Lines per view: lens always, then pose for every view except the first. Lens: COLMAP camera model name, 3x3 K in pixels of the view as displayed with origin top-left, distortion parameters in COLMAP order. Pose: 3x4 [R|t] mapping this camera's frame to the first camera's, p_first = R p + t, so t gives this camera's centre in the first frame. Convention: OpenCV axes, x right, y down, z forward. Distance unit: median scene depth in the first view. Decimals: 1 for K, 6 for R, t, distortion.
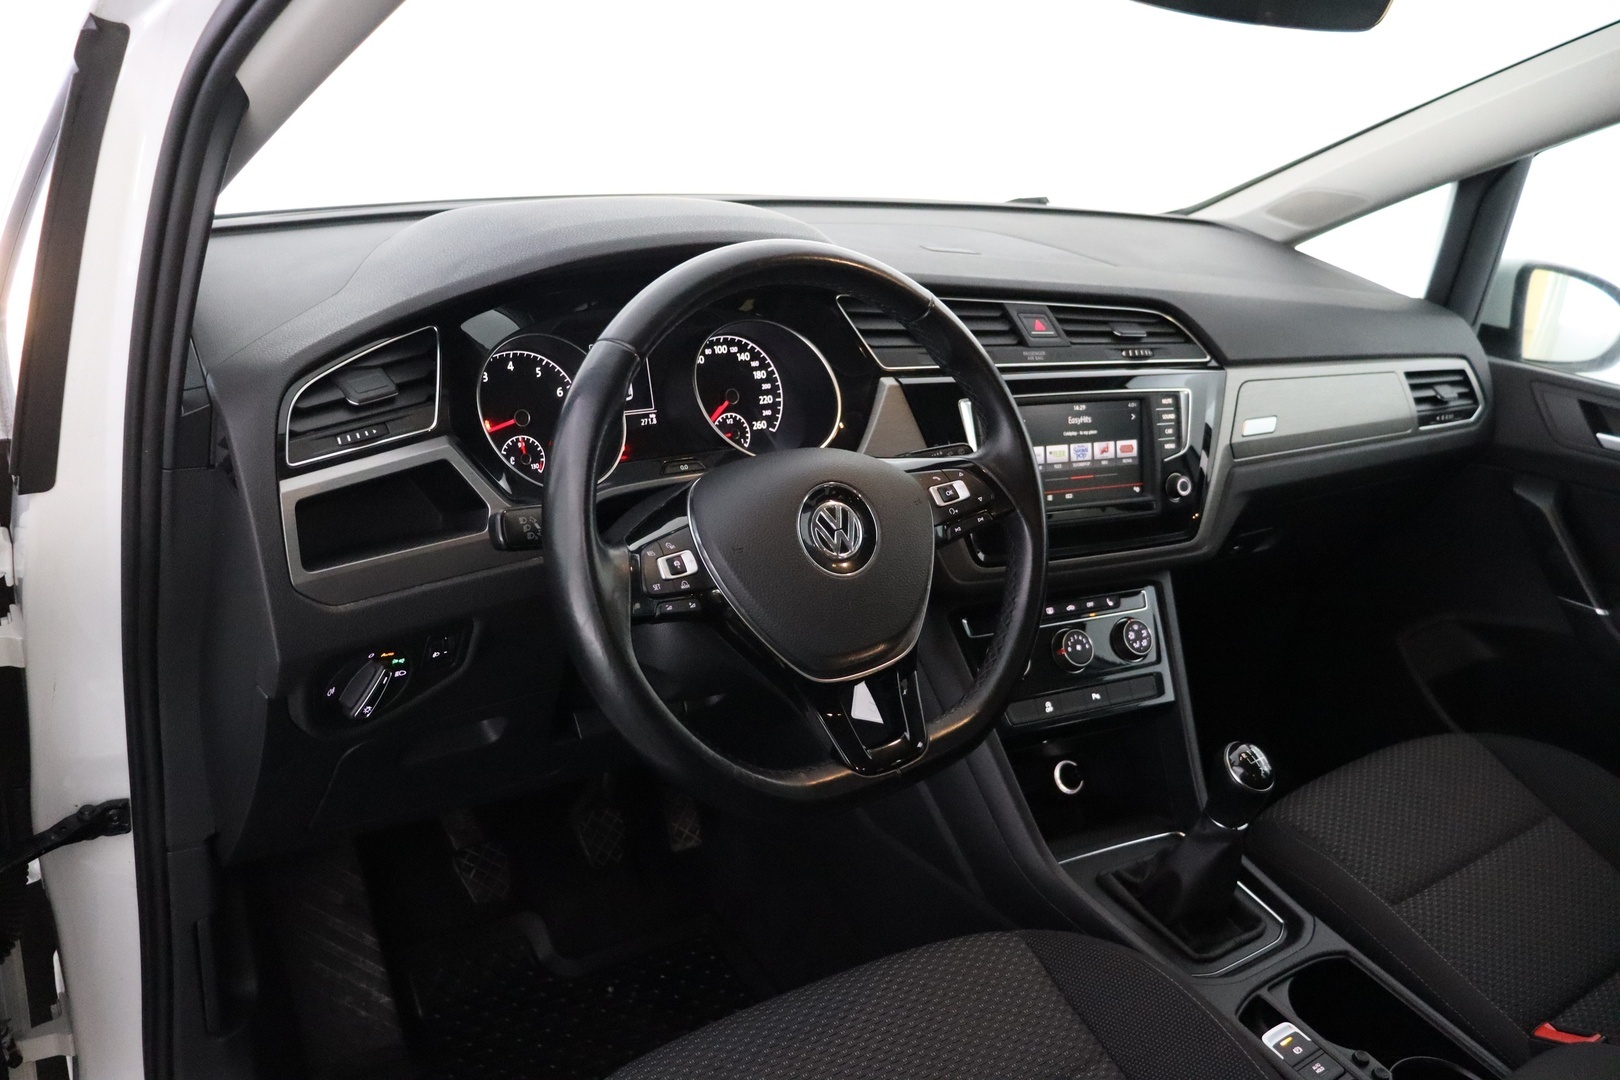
lens RADIAL K [[1338.0, 0, 810.0], [0, 1338.0, 540.0], [0, 0, 1]] dist [-0.096535, -0.001548]
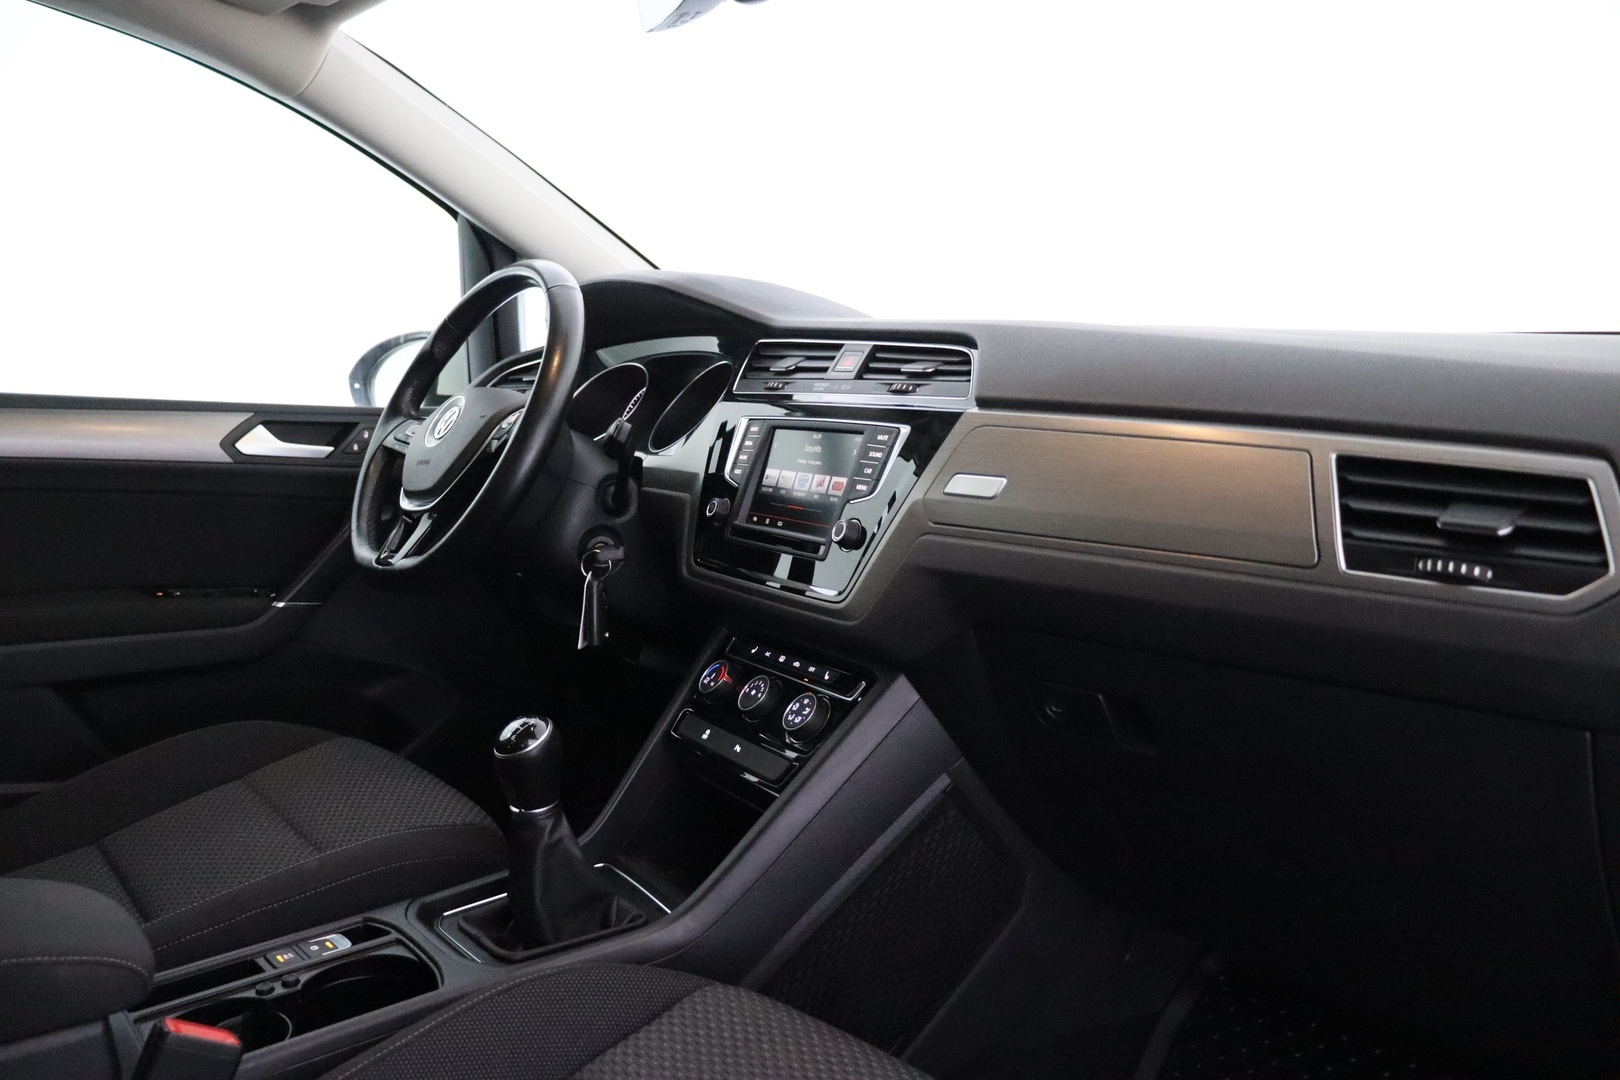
lens RADIAL K [[1338.0, 0, 810.0], [0, 1338.0, 540.0], [0, 0, 1]] dist [-0.096535, -0.001548]
pose [[0.059782, 0.008691, -0.998174, 1.116289], [-0.393682, 0.919115, -0.015576, -0.015368], [0.917301, 0.393895, 0.058367, 0.948264]]
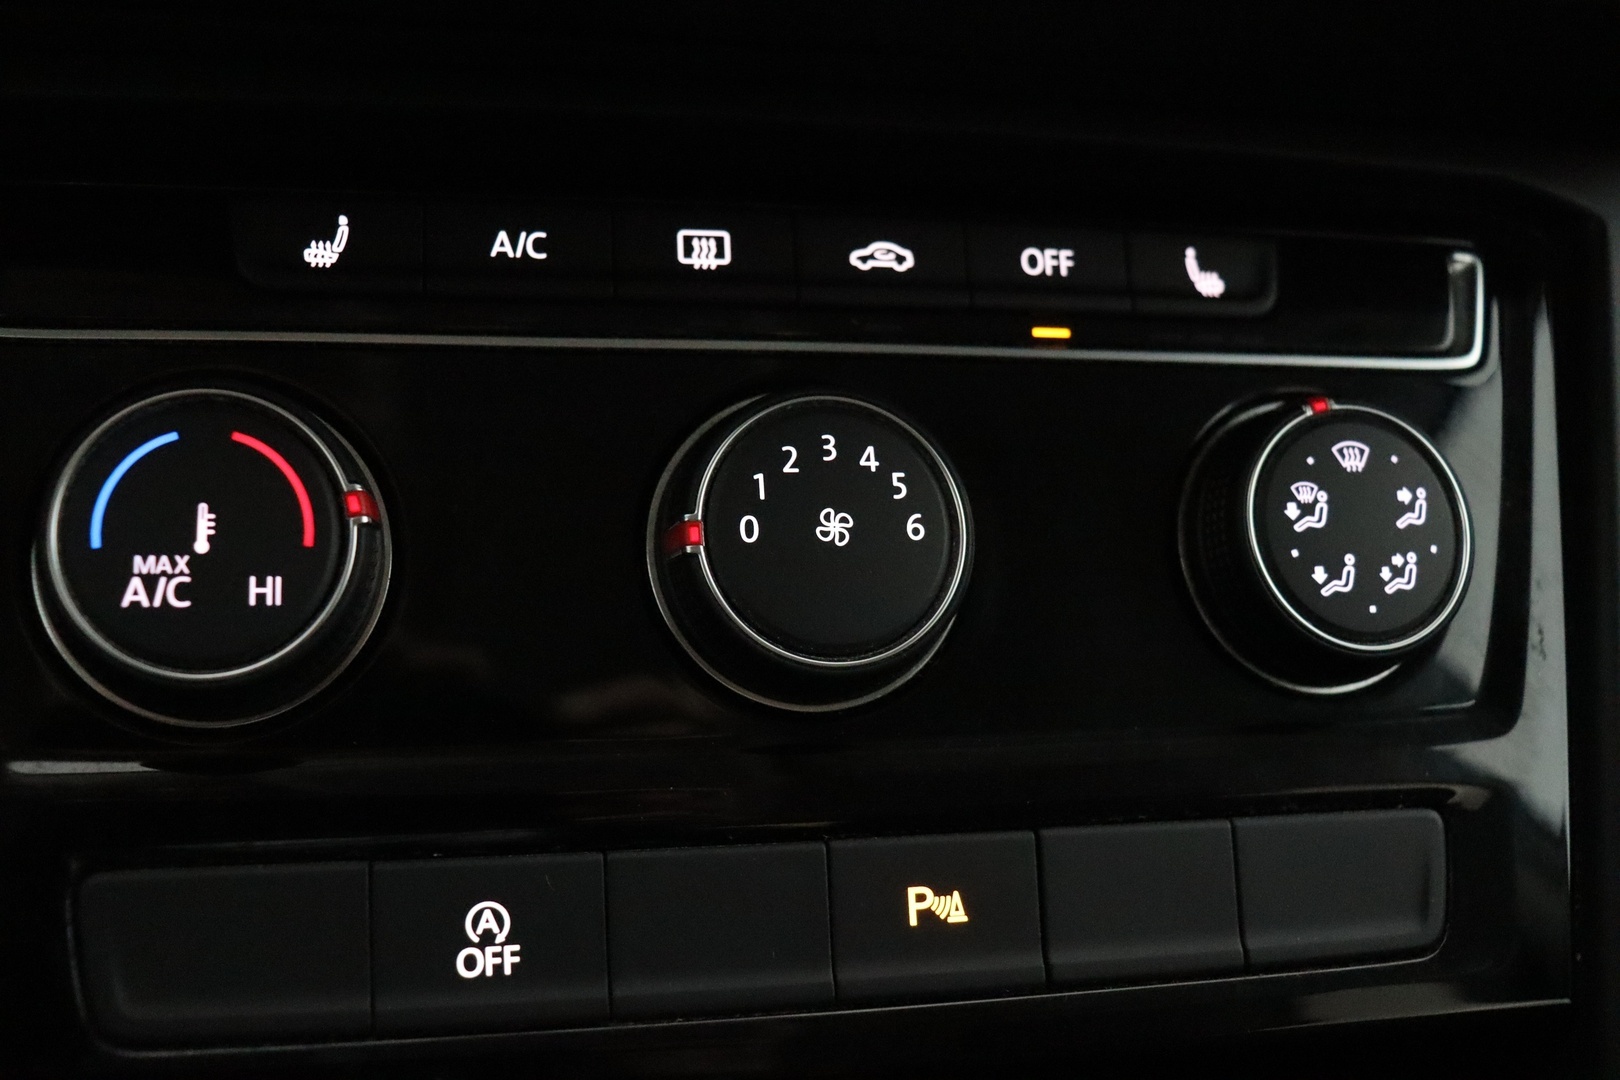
lens RADIAL K [[1828.6, 0, 810.0], [0, 1828.6, 540.0], [0, 0, 1]] dist [-0.080084, -0.002650]
pose [[0.967922, 0.126422, -0.217128, 0.240840], [-0.113872, 0.991067, 0.069424, 0.070115], [0.223965, -0.042473, 0.973671, 0.827821]]
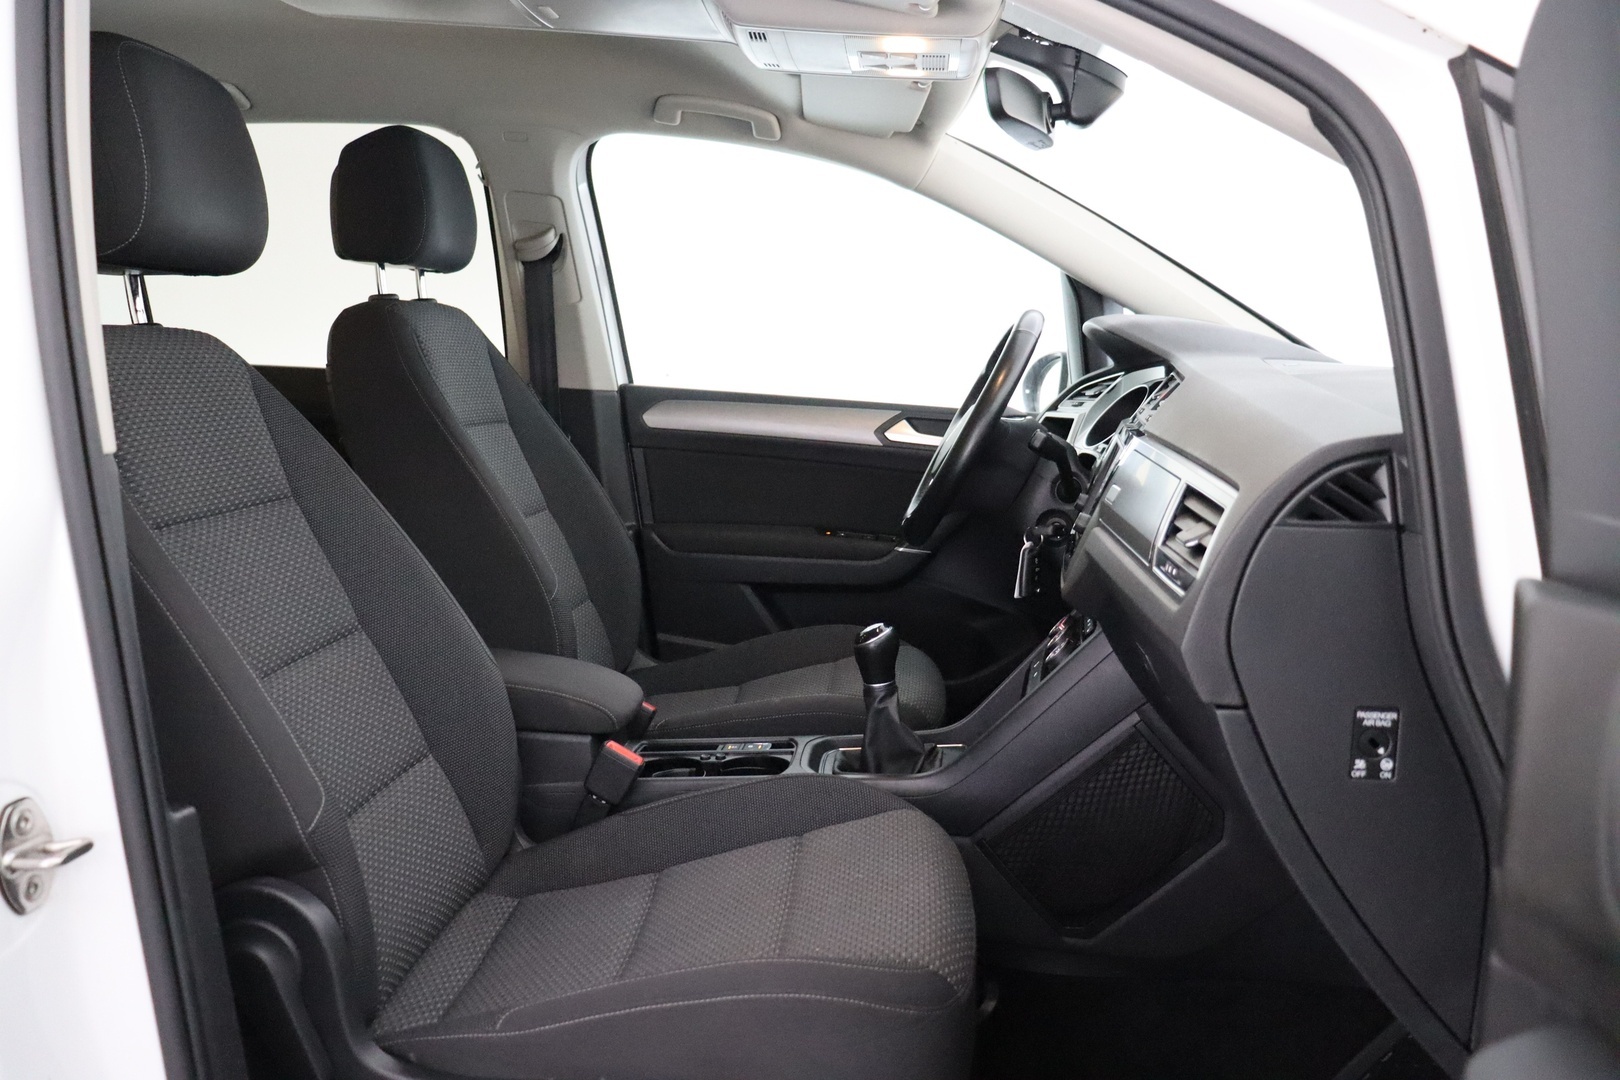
lens RADIAL K [[1338.0, 0, 810.0], [0, 1338.0, 540.0], [0, 0, 1]] dist [-0.096535, -0.001548]
pose [[-0.614514, -0.013070, -0.788797, 1.320121], [-0.387387, 0.876014, 0.287280, -0.264433], [0.687243, 0.482108, -0.543386, 1.480983]]
